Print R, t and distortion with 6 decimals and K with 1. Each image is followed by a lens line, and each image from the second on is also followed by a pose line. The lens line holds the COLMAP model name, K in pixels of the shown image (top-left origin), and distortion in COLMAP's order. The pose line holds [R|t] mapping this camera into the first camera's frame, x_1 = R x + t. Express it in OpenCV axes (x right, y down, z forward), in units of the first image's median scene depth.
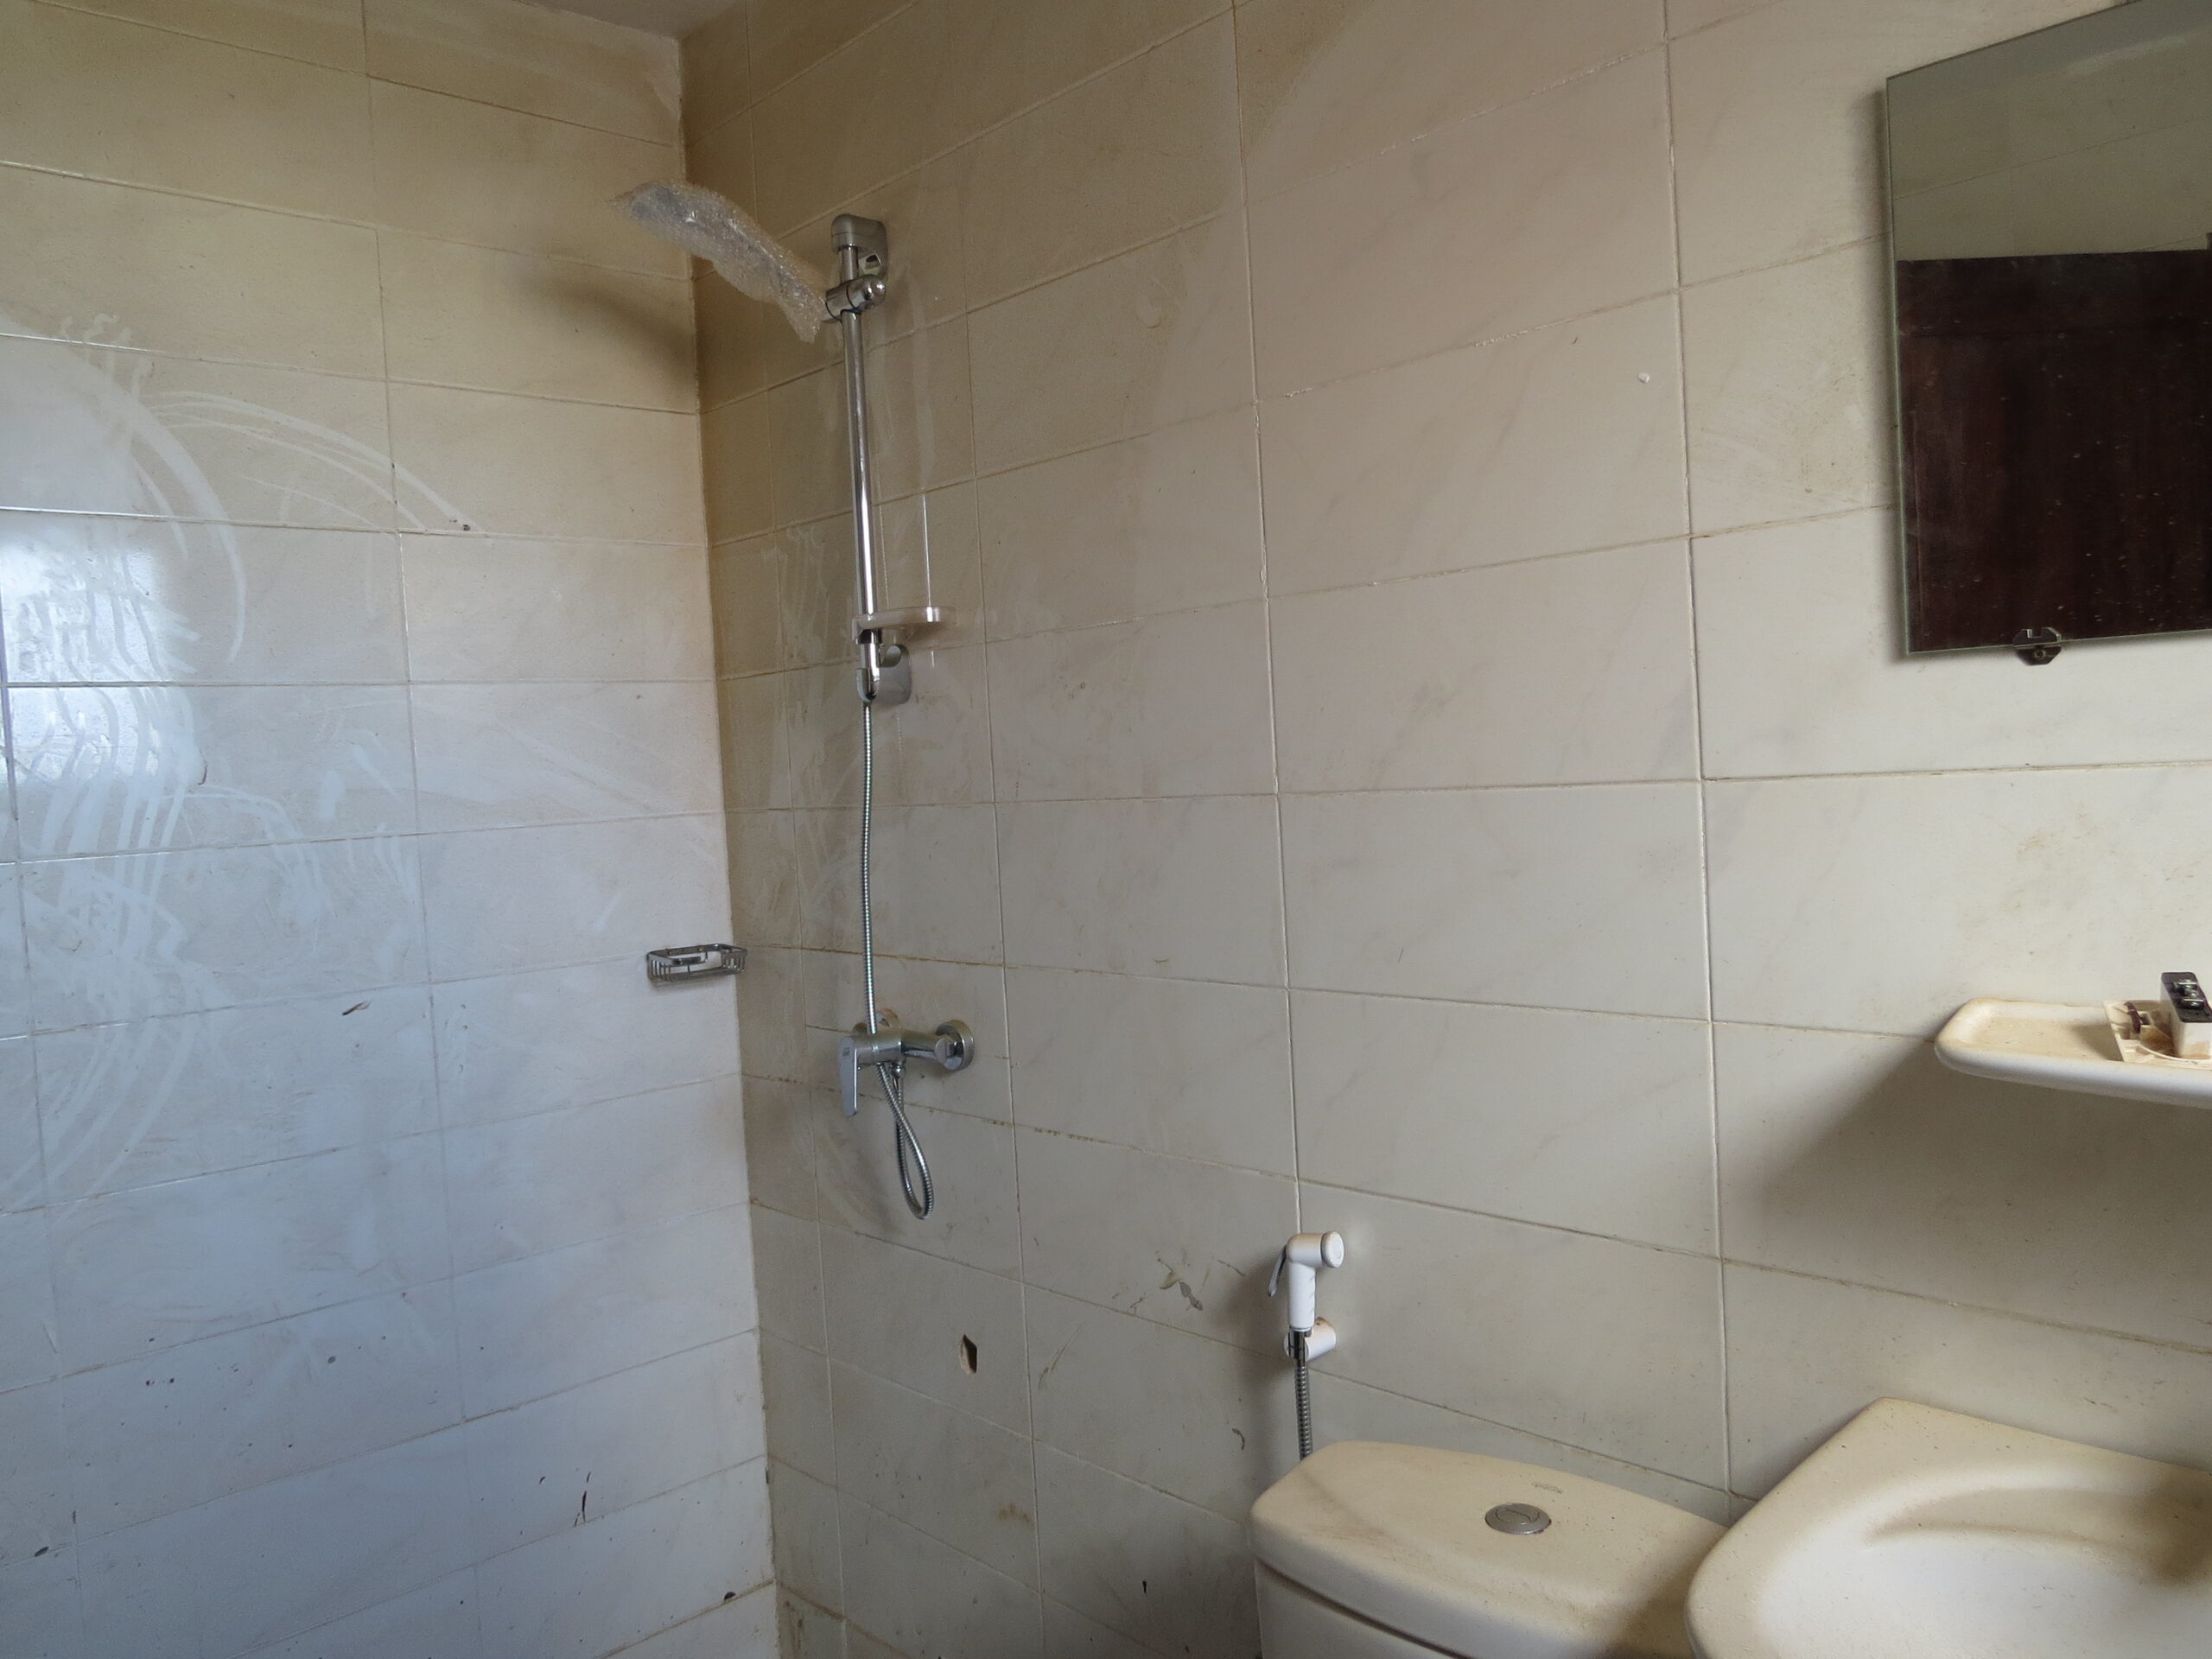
lens RADIAL K [[1578.5, 0, 1102.7], [0, 1578.5, 826.4], [0, 0, 1]] dist [-0.033314, 0.022602]
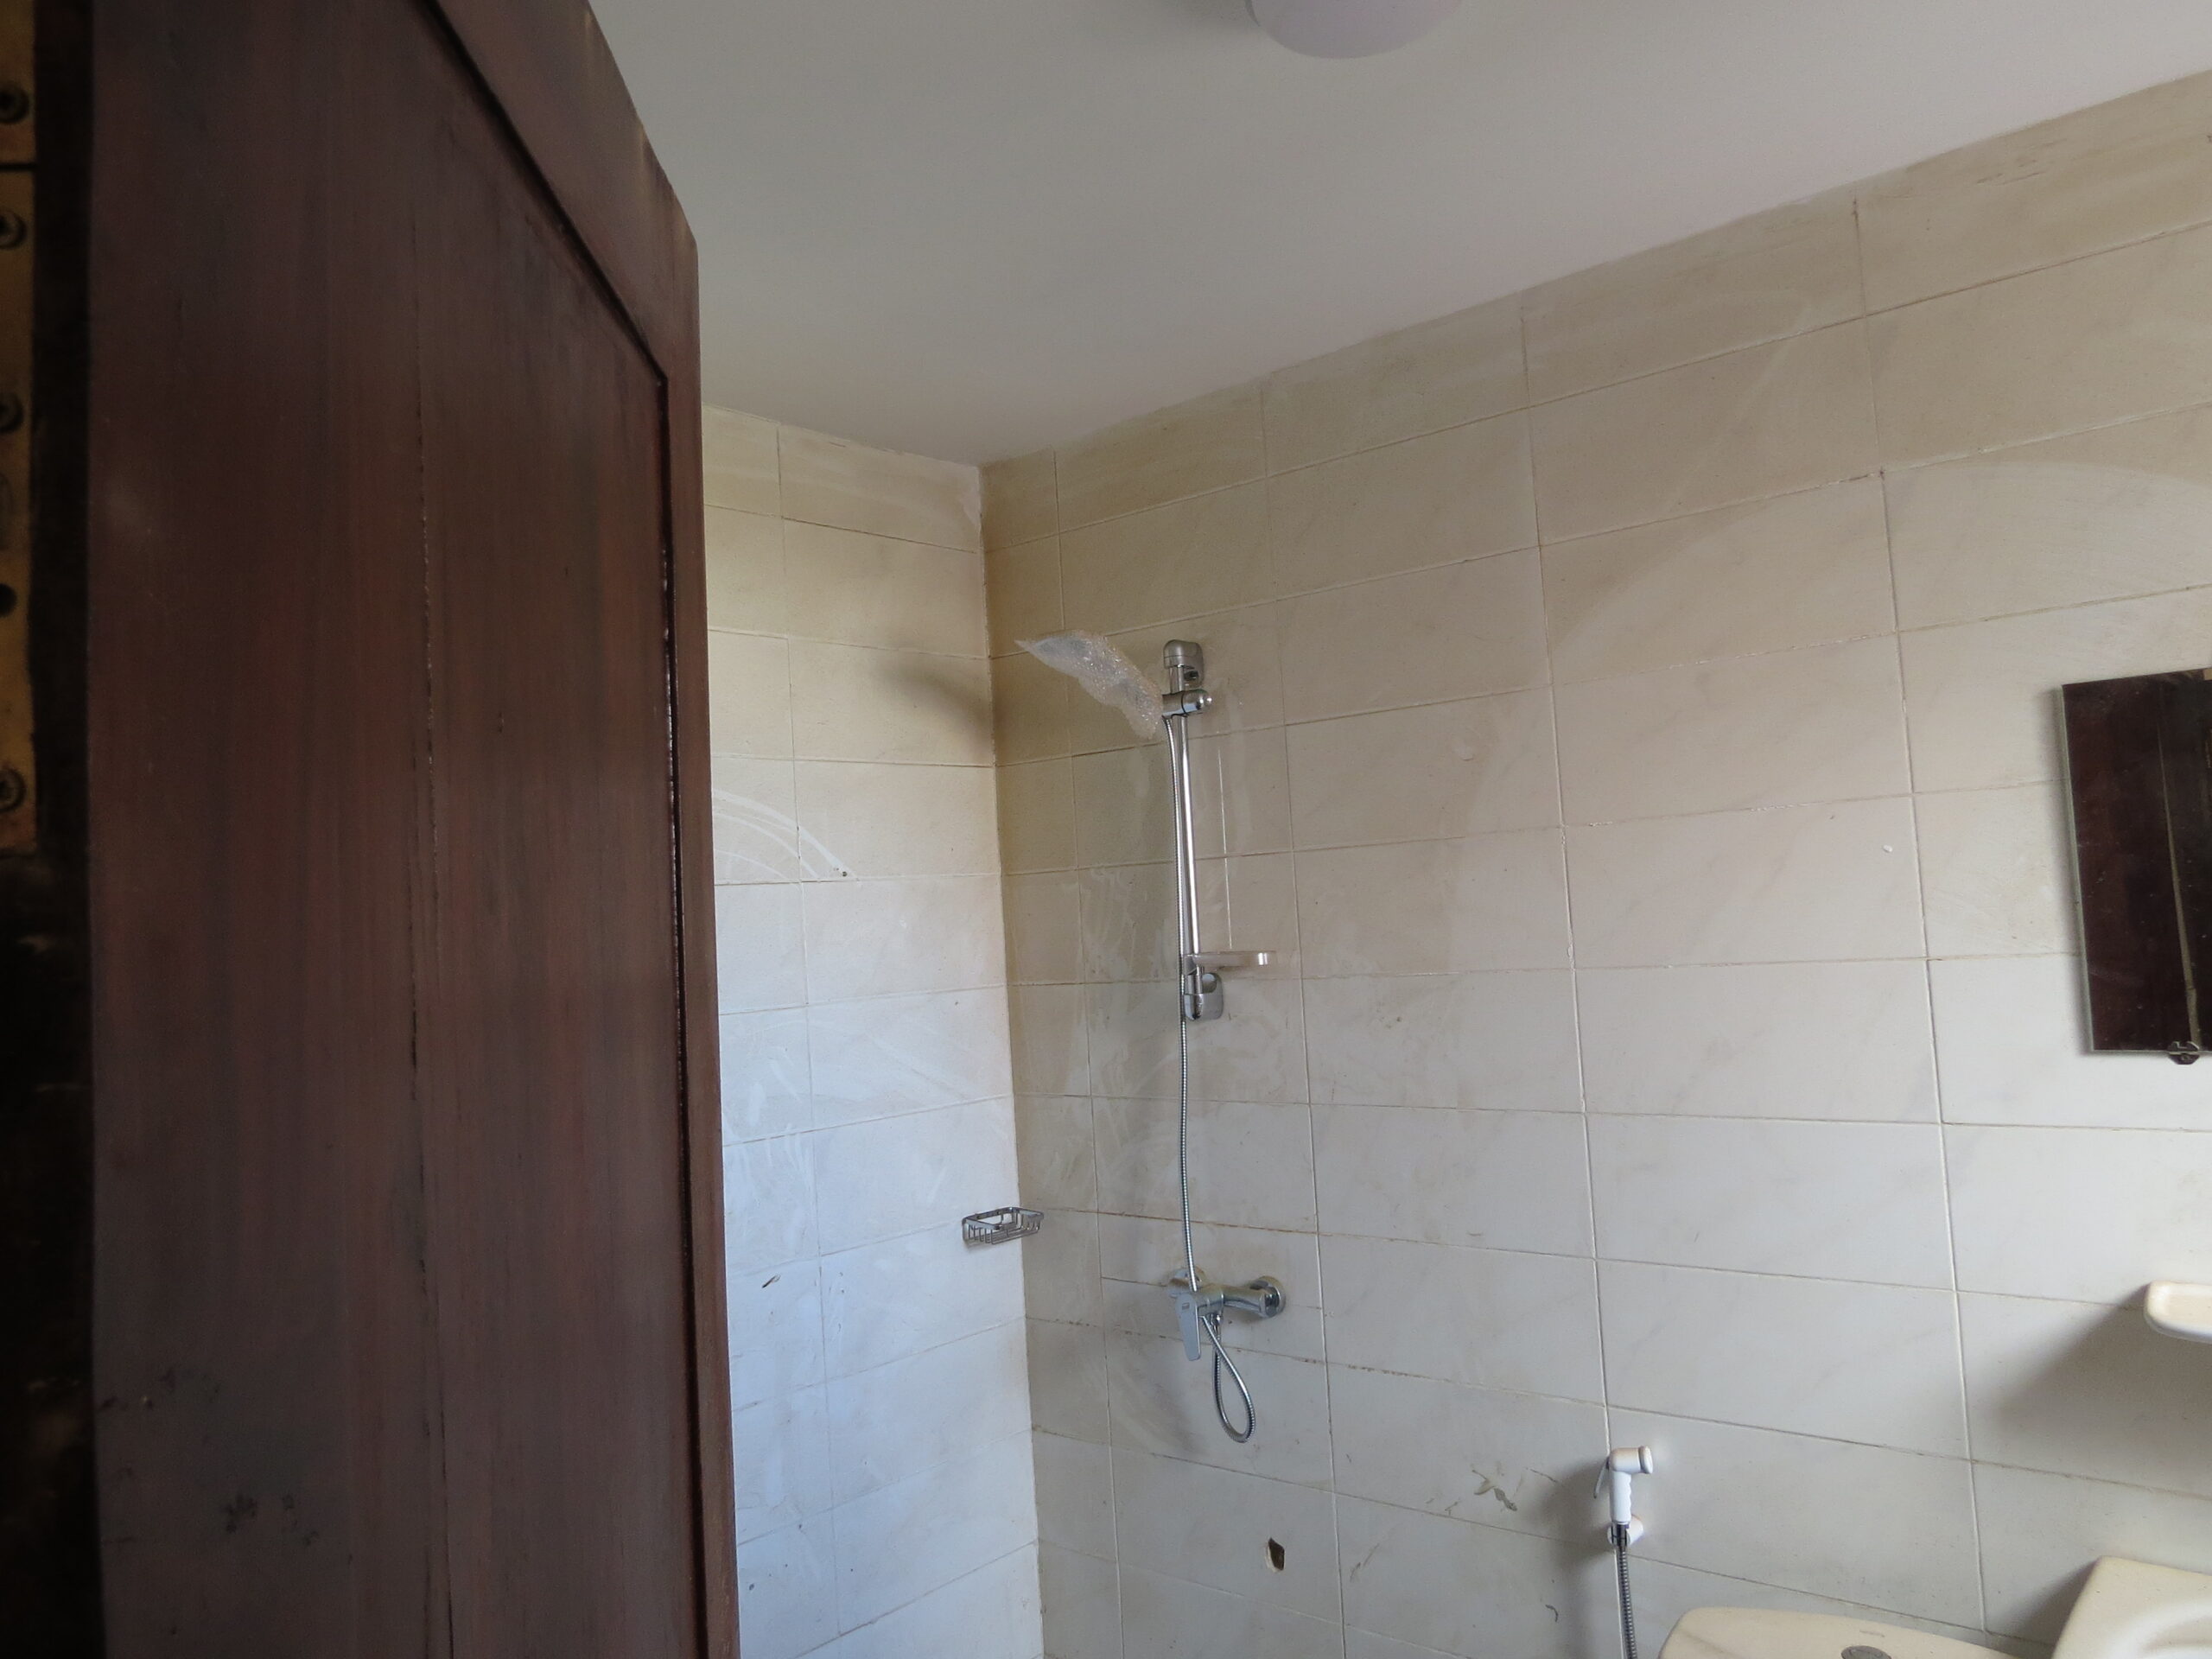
lens RADIAL K [[1578.5, 0, 1102.7], [0, 1578.5, 826.4], [0, 0, 1]] dist [-0.033314, 0.022602]
pose [[0.994974, -0.000111, 0.100135, -0.349380], [0.010502, 0.994600, -0.103253, -0.104564], [-0.099583, 0.103786, 0.989602, -0.254509]]
